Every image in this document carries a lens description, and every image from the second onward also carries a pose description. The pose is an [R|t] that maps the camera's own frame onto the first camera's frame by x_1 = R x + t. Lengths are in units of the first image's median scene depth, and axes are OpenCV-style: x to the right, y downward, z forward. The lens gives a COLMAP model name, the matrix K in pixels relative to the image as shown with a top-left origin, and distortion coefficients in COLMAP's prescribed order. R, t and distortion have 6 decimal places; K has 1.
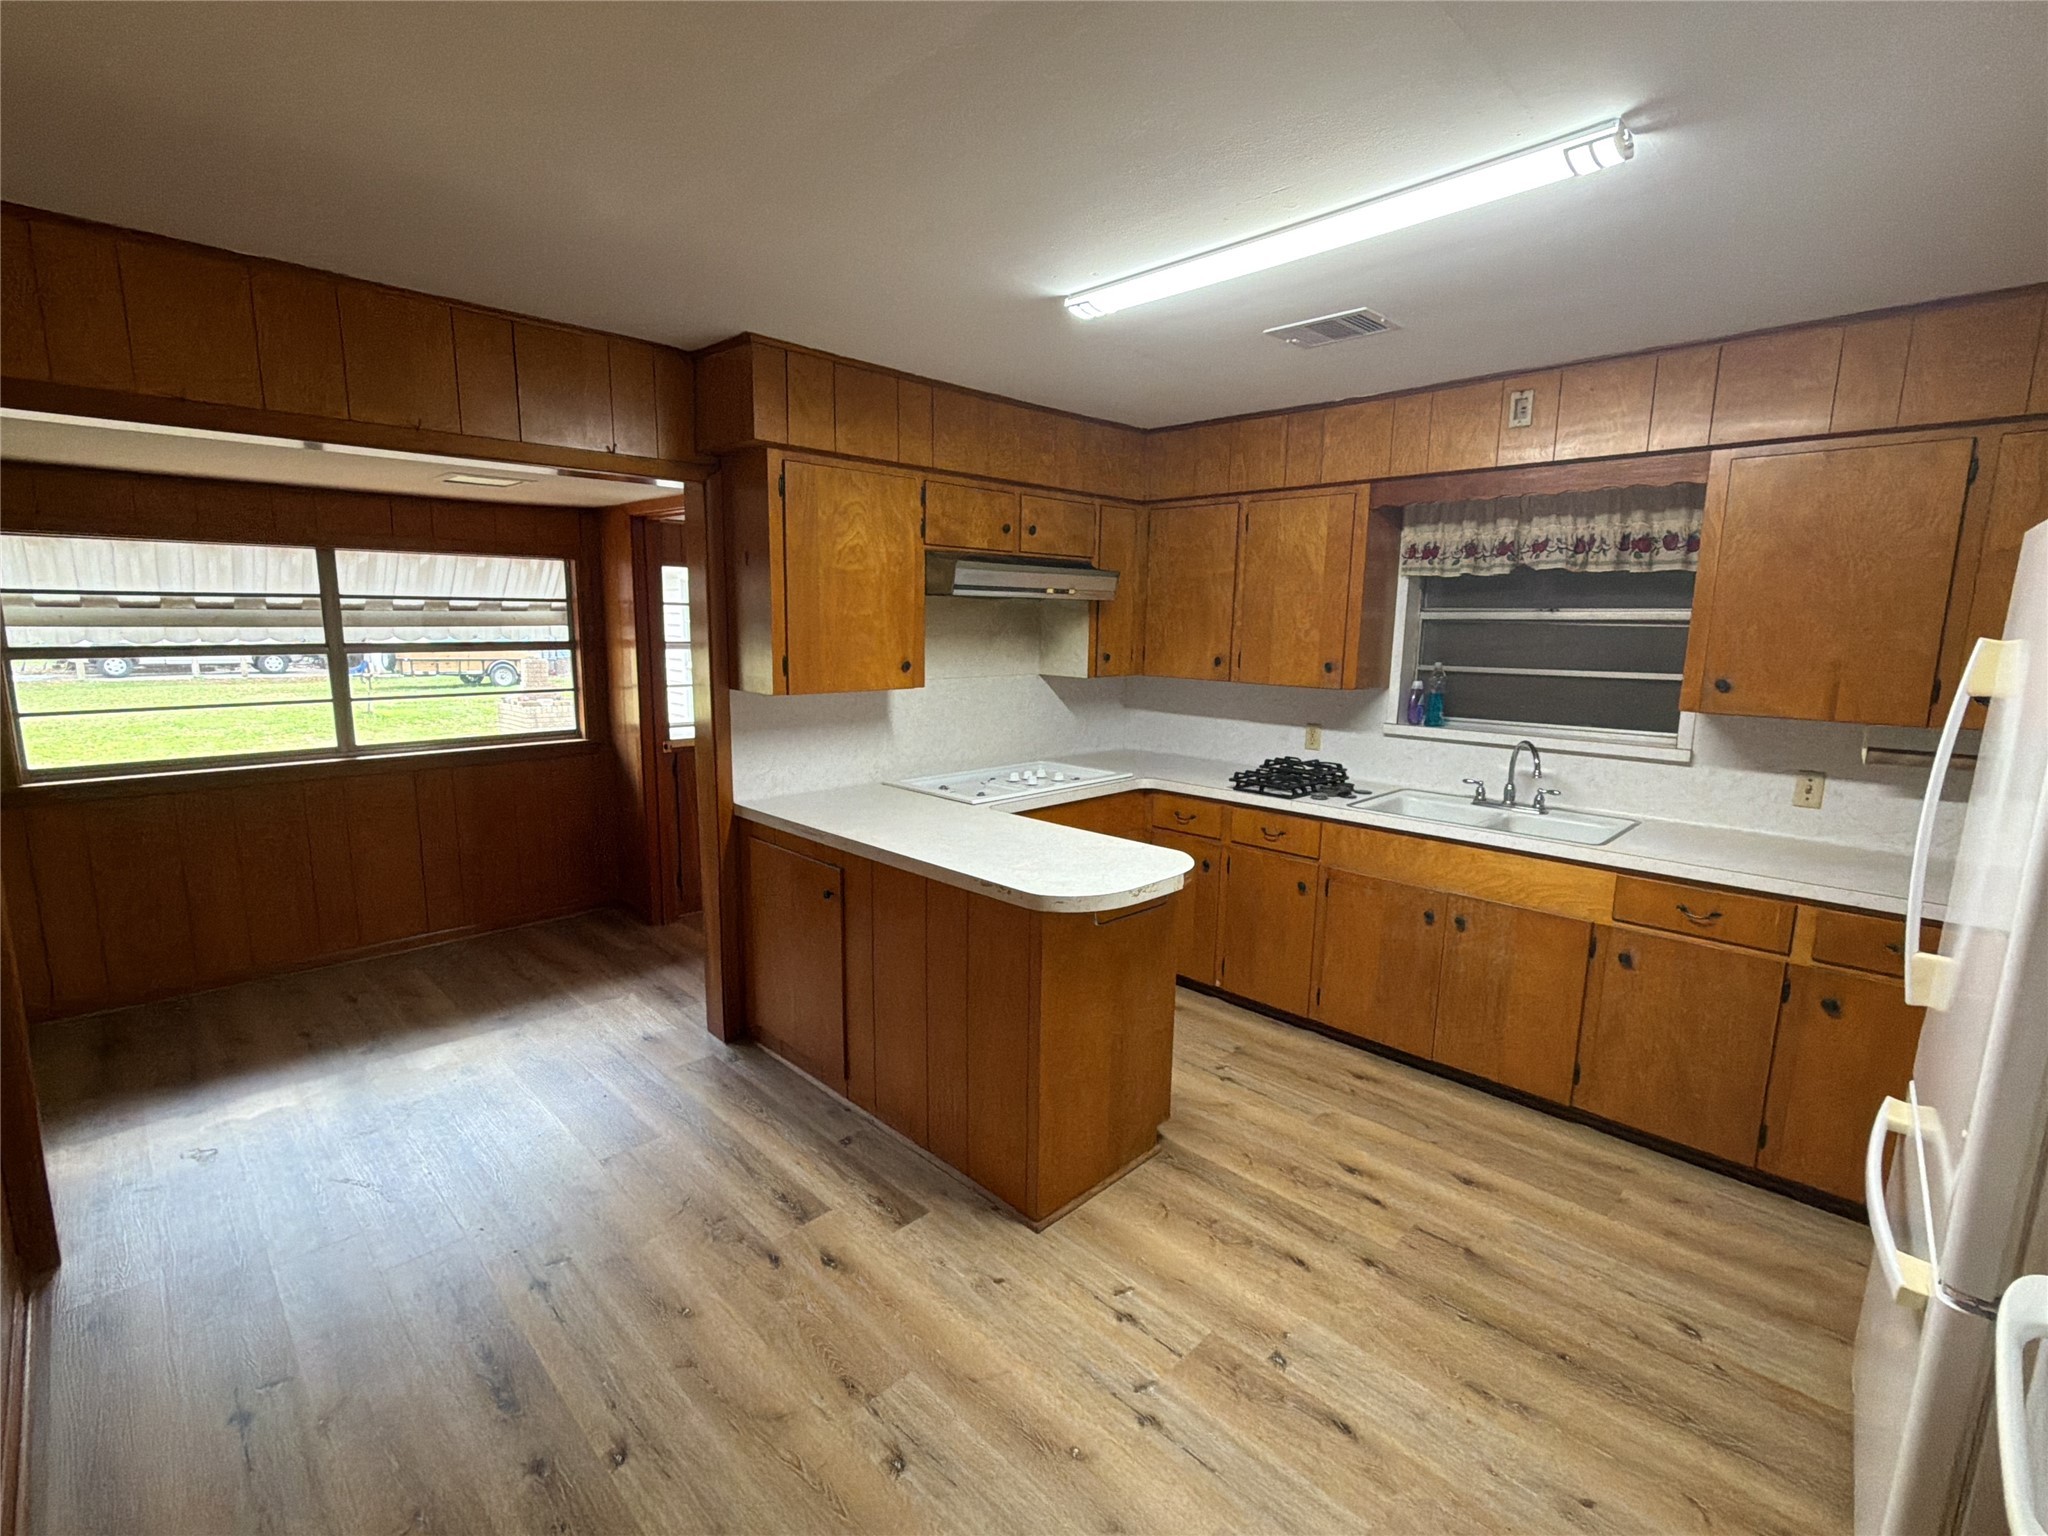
lens RADIAL K [[931.4, 0, 1024.0], [0, 931.4, 768.0], [0, 0, 1]] dist [0.001527, -0.000408]
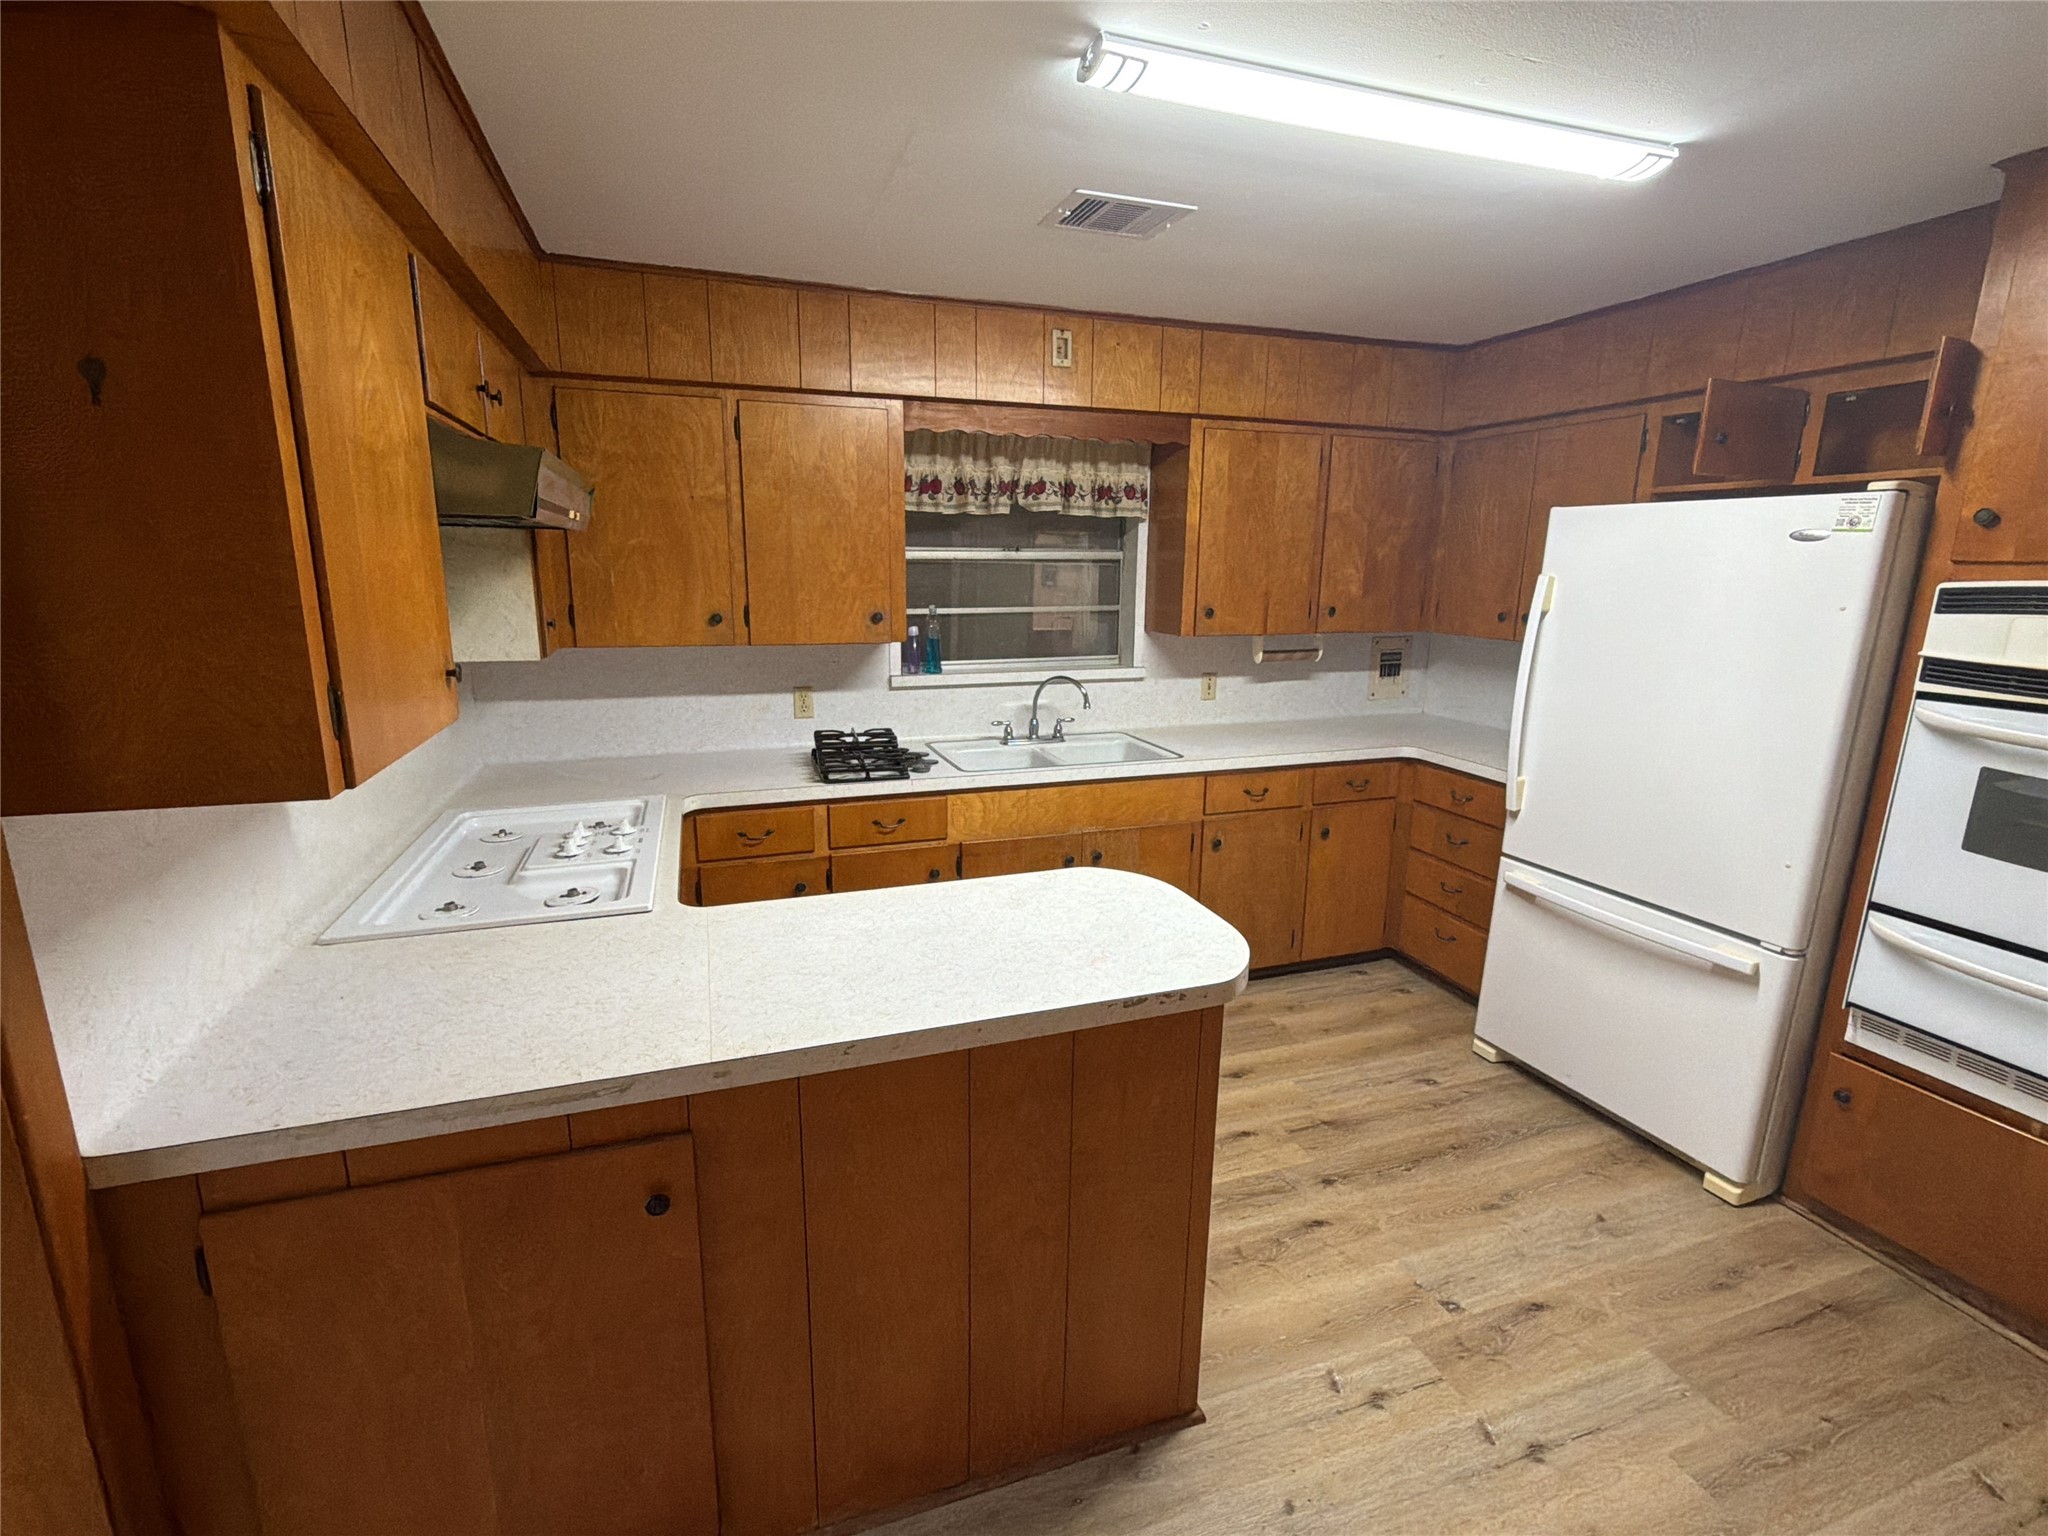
lens RADIAL K [[931.4, 0, 1024.0], [0, 931.4, 768.0], [0, 0, 1]] dist [0.001527, -0.000408]
pose [[0.438115, -0.205006, 0.875230, -0.450179], [0.140066, 0.977324, 0.158806, -0.106347], [-0.887940, 0.053014, 0.456894, 0.590812]]
